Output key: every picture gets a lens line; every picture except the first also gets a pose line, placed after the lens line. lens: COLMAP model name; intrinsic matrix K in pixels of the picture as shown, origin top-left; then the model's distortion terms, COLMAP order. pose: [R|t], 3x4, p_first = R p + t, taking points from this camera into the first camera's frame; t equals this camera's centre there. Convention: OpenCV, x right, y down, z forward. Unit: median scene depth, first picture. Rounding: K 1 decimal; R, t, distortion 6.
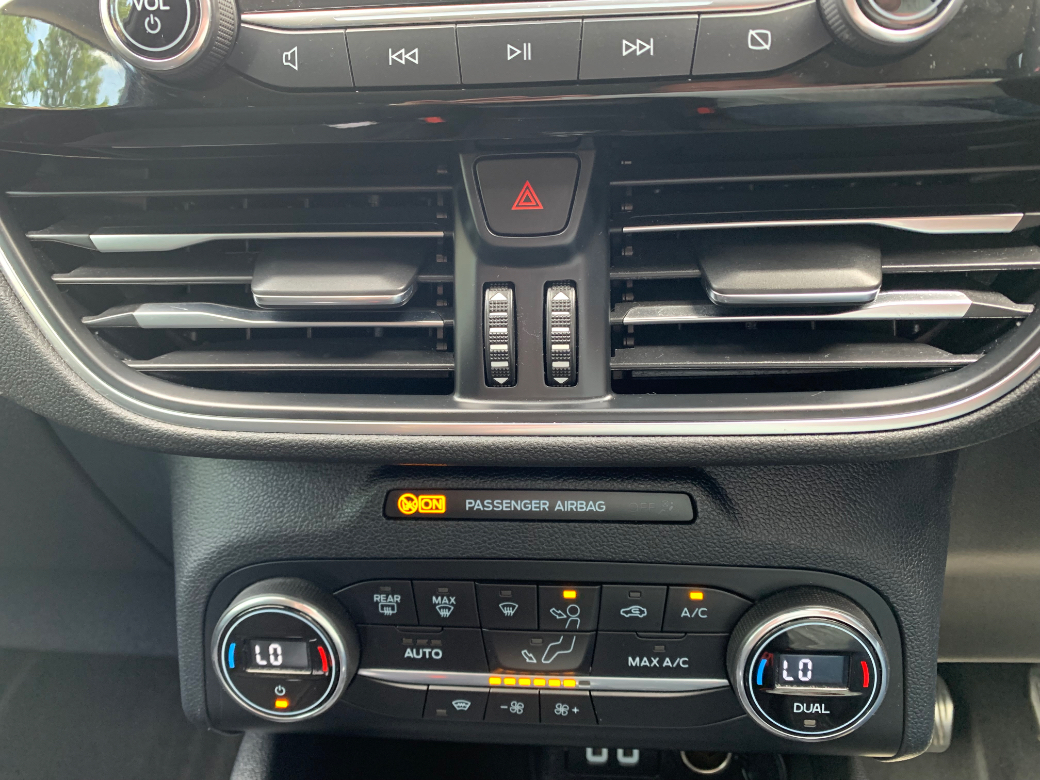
lens RADIAL K [[820.8, 0, 517.6], [0, 820.8, 399.7], [0, 0, 1]] dist [-0.011273, 0.034832]
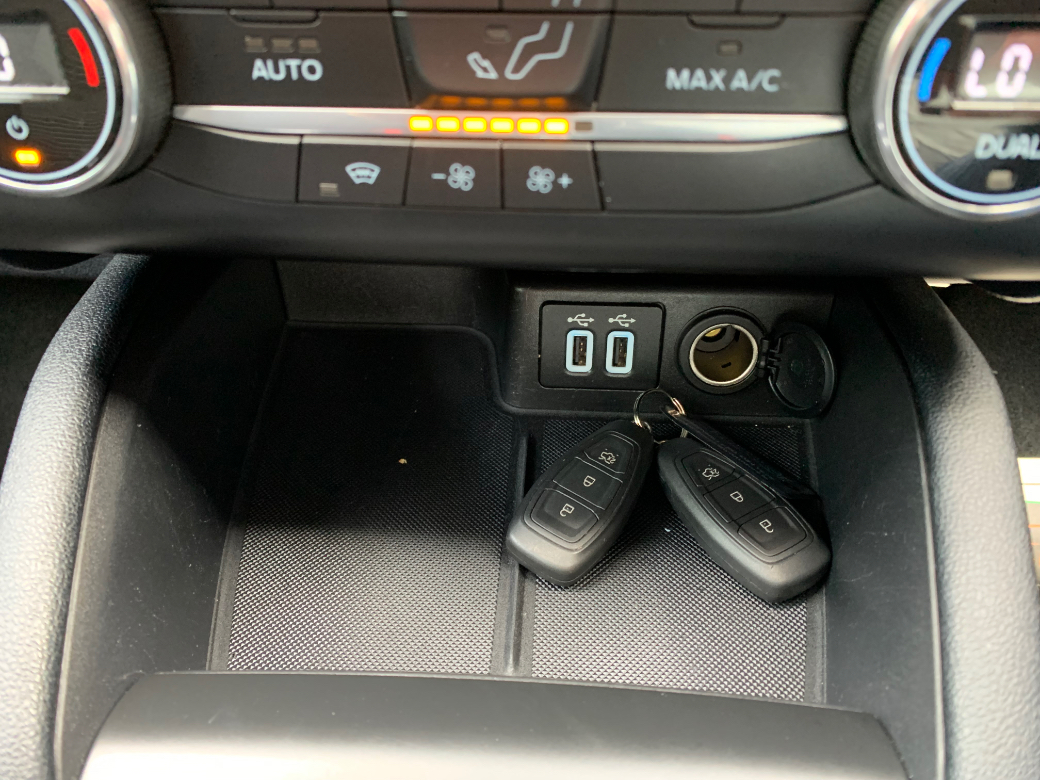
lens RADIAL K [[820.8, 0, 521.5], [0, 820.8, 385.4], [0, 0, 1]] dist [-0.011273, 0.034832]
pose [[0.999218, 0.008628, 0.038590, 0.020073], [-0.020345, 0.949001, 0.314615, 0.336038], [-0.033908, -0.315154, 0.948435, 0.423247]]
